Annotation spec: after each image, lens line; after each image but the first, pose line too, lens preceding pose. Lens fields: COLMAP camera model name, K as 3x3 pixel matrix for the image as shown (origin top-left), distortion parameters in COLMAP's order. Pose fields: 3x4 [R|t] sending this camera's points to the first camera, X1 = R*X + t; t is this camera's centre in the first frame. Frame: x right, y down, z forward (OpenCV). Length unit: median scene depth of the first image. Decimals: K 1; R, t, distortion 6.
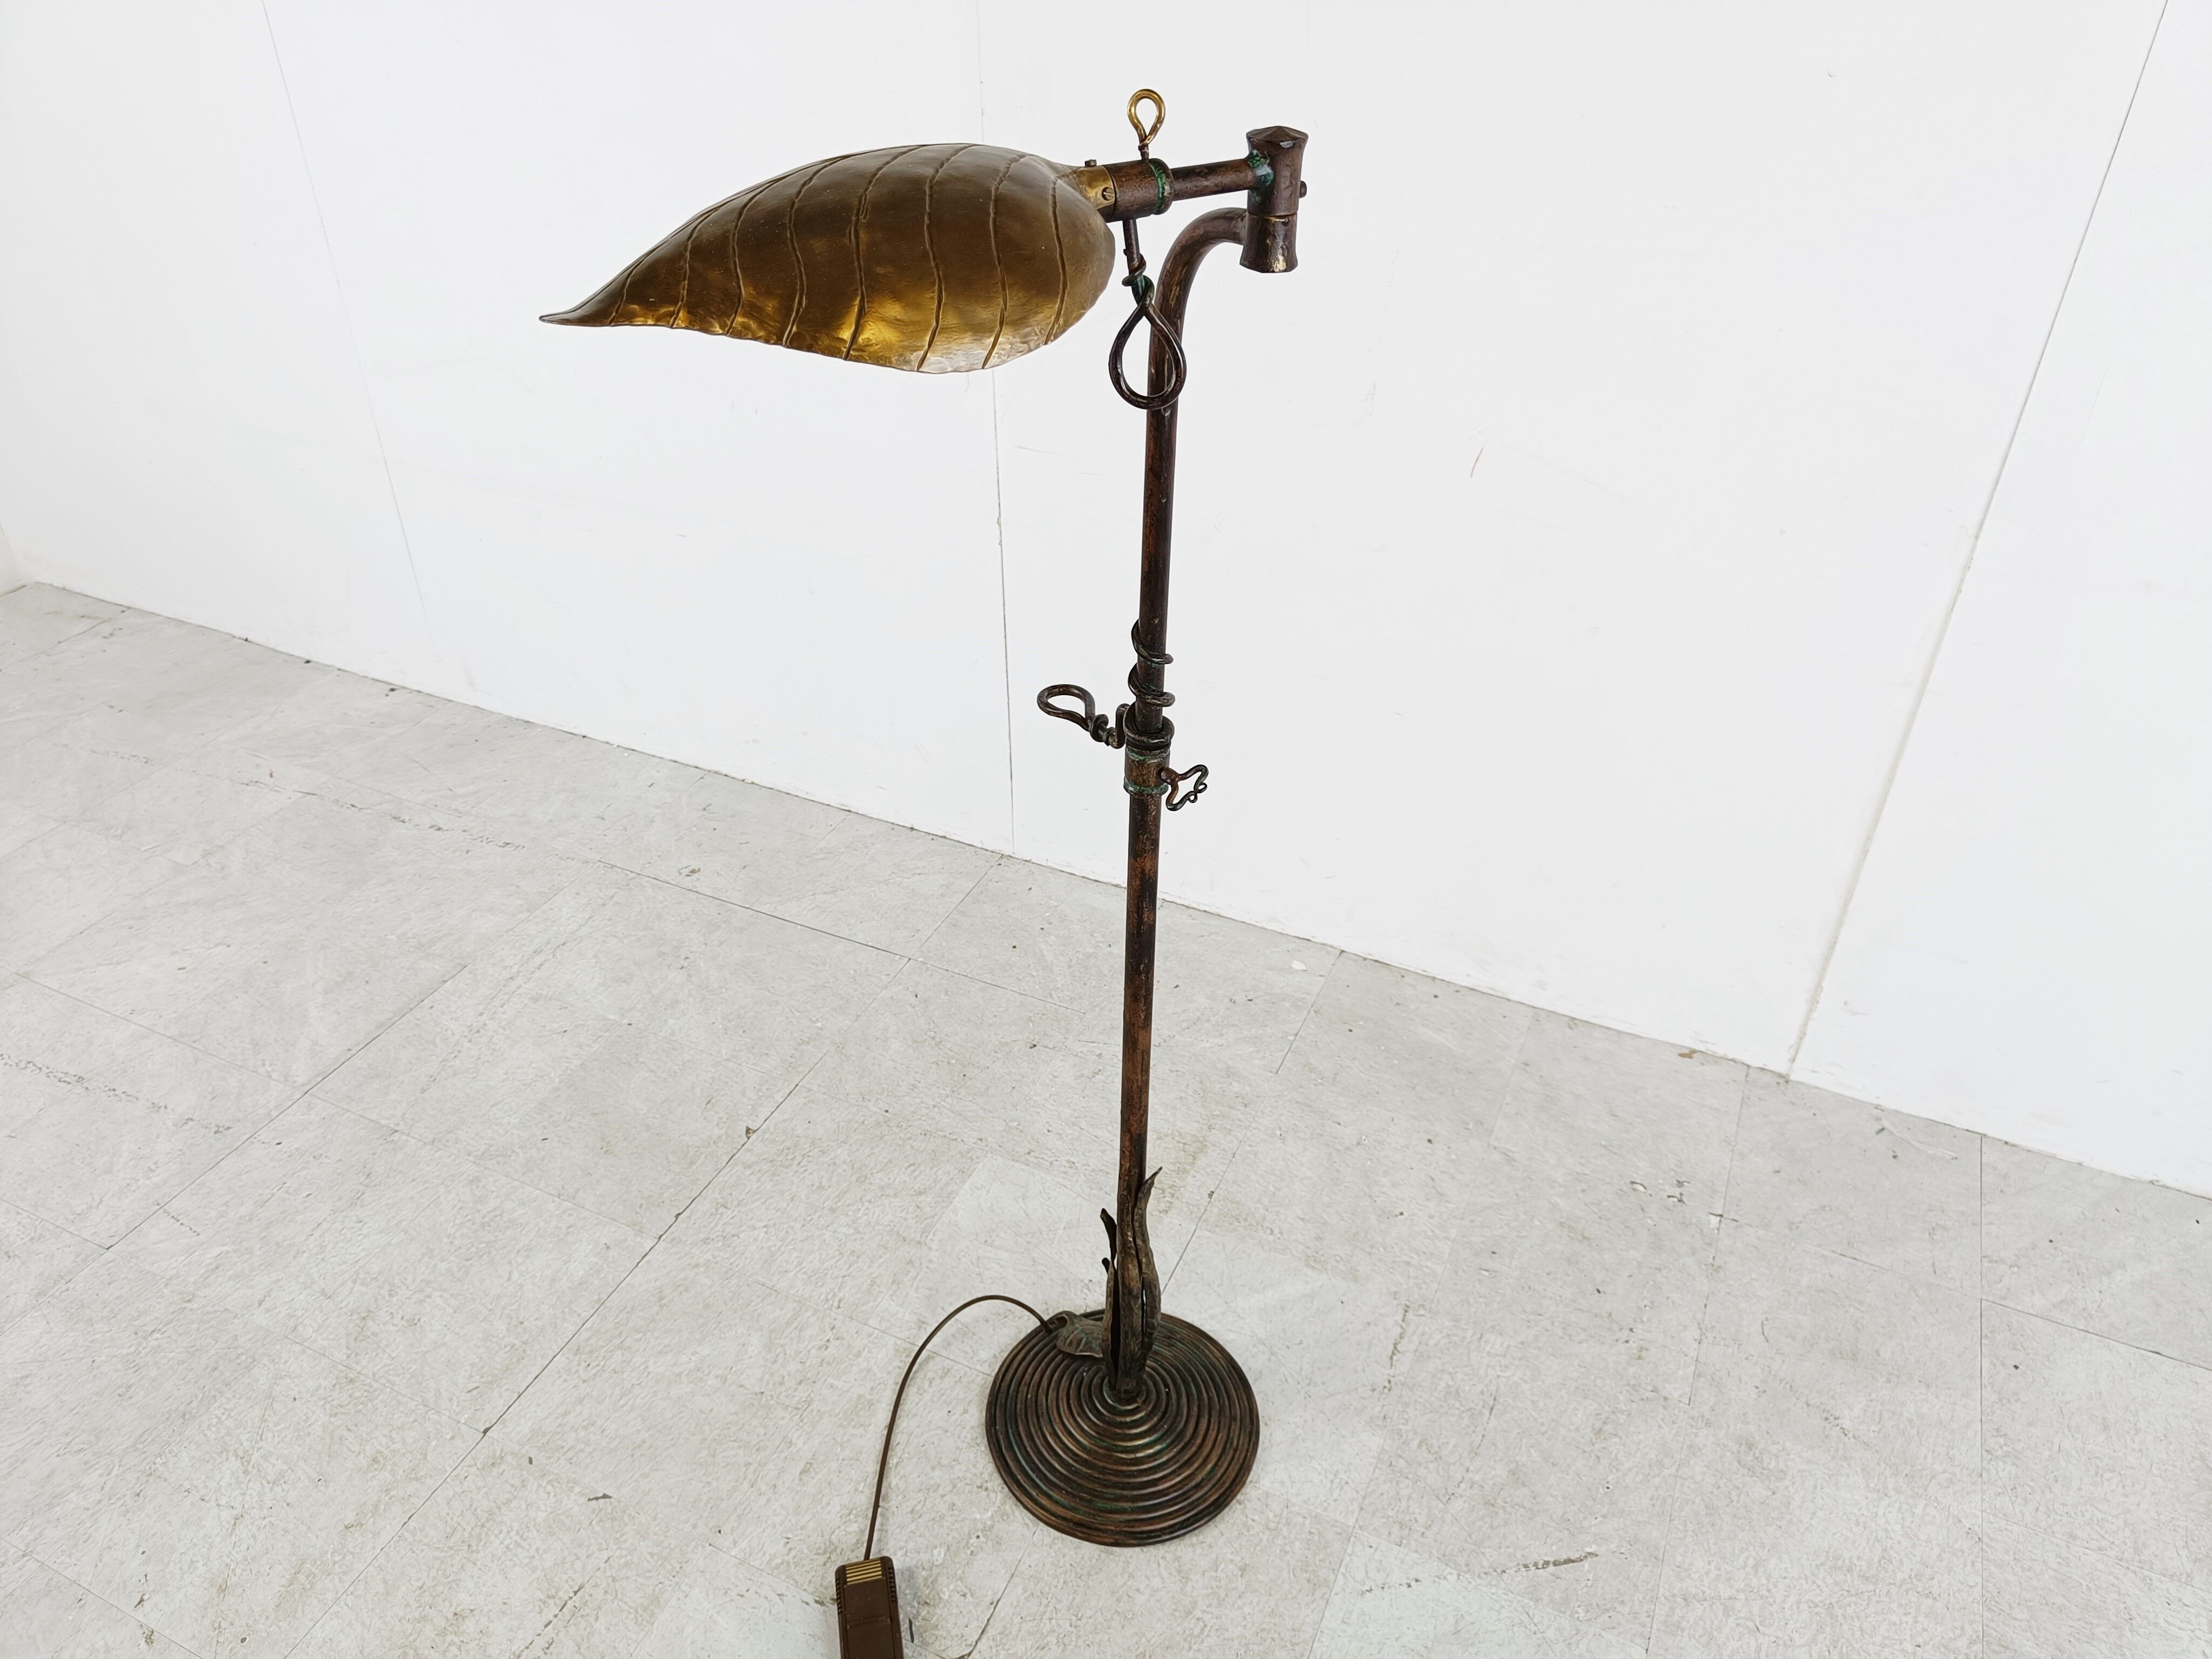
lens RADIAL K [[1534.0, 0, 1118.2], [0, 1534.0, 829.6], [0, 0, 1]] dist [0.006206, 0.000032]
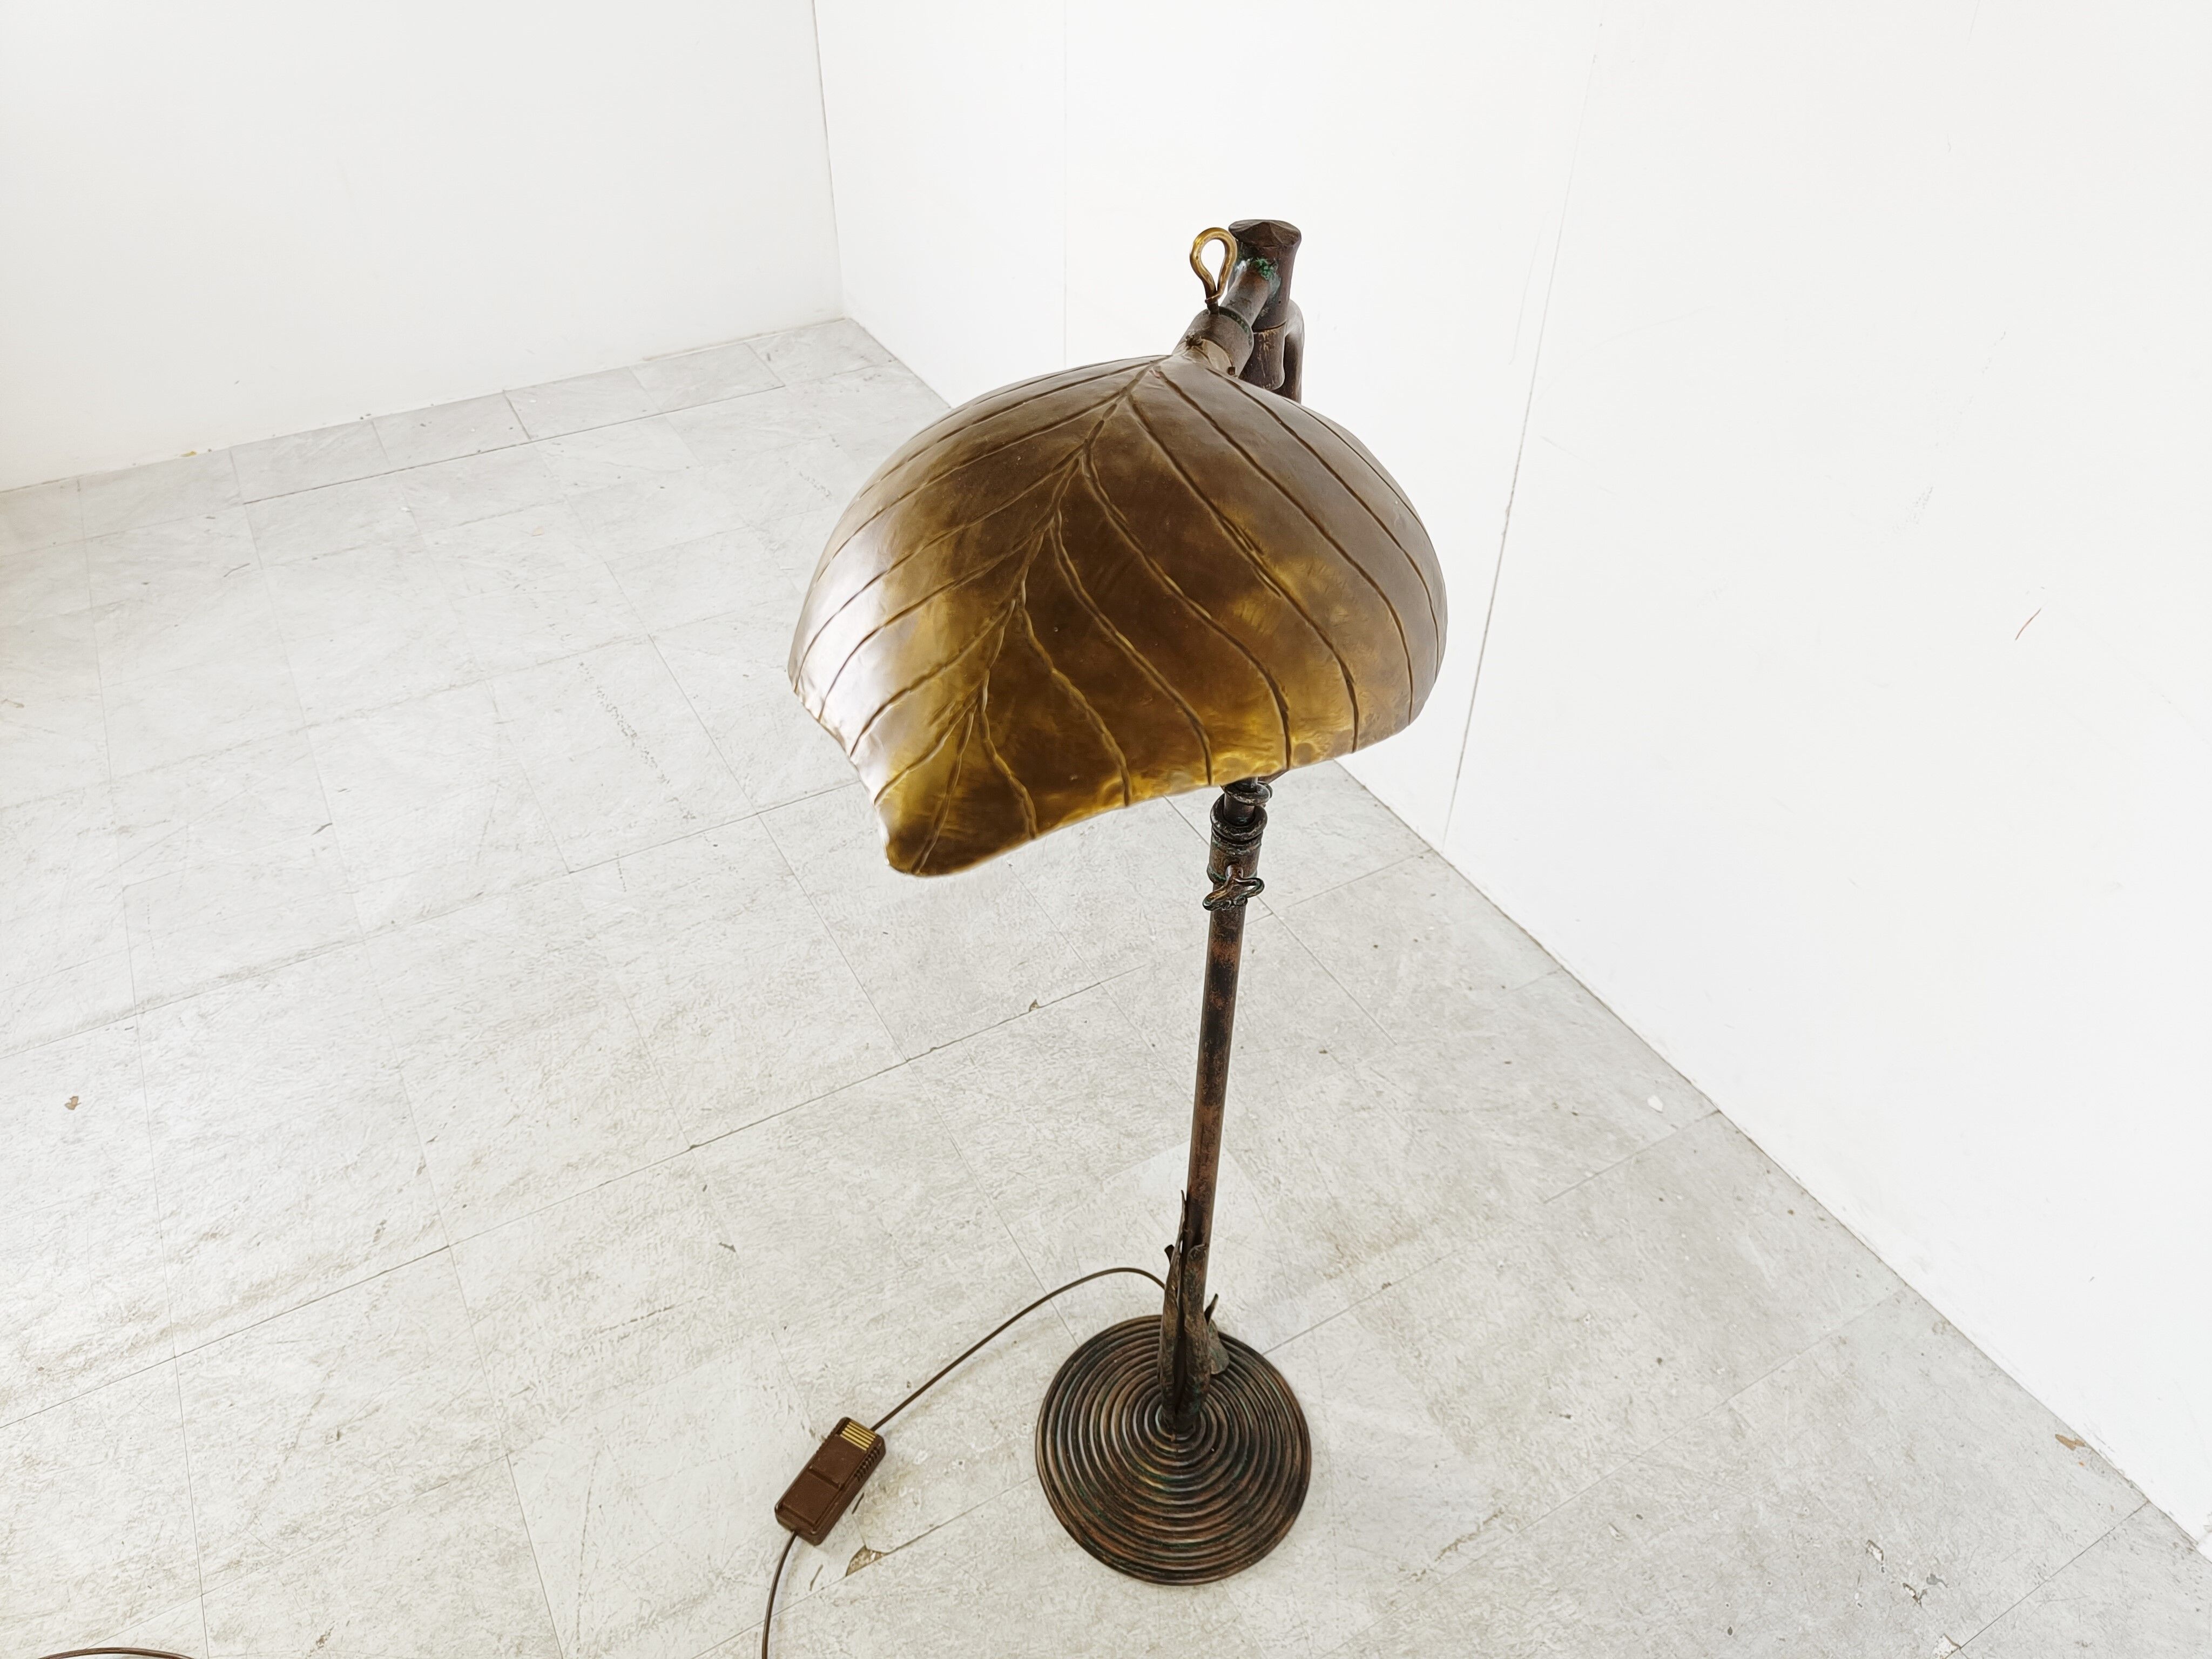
lens RADIAL K [[1534.0, 0, 1110.5], [0, 1534.0, 832.5], [0, 0, 1]] dist [0.006206, 0.000032]
pose [[0.809705, 0.378741, -0.448256, 0.255408], [-0.335328, 0.925471, 0.176233, -0.129836], [0.481594, 0.007616, 0.876361, 0.119991]]
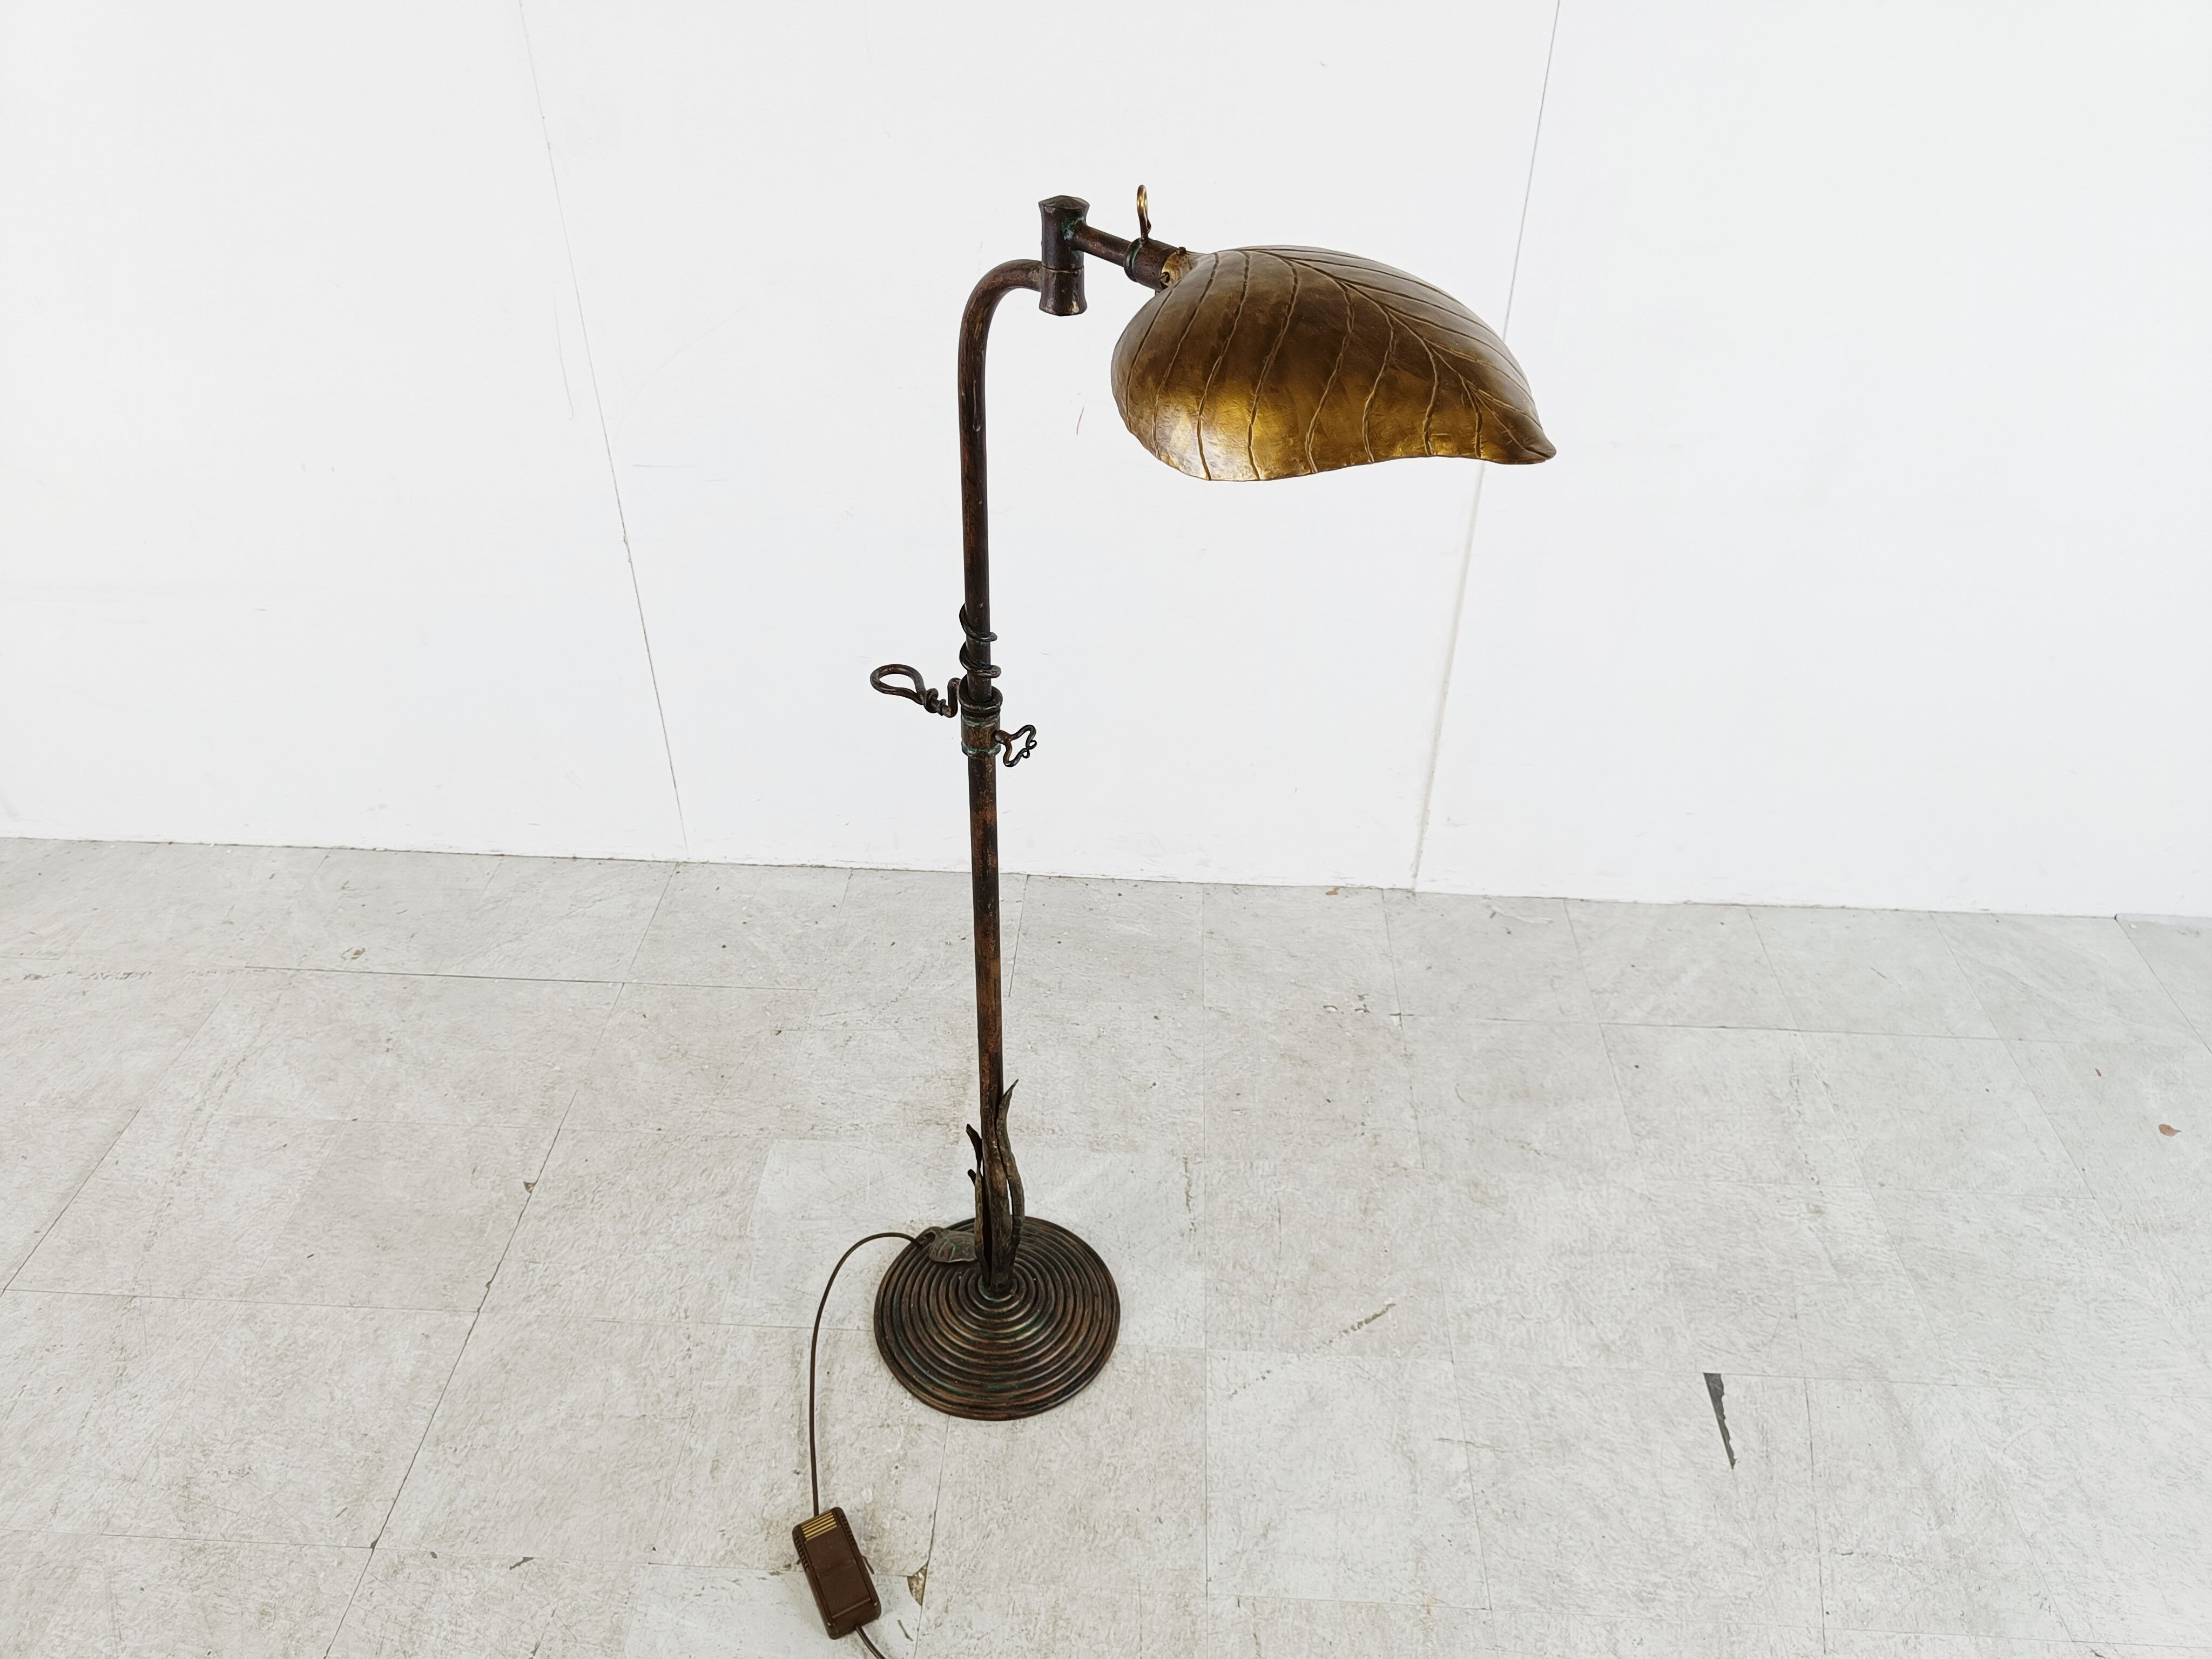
lens RADIAL K [[1534.0, 0, 1103.1], [0, 1534.0, 815.4], [0, 0, 1]] dist [0.006206, 0.000032]
pose [[0.929158, -0.220236, 0.296919, -0.153959], [0.211421, 0.975432, 0.061908, -0.024580], [-0.303259, 0.005253, 0.952894, -0.076417]]
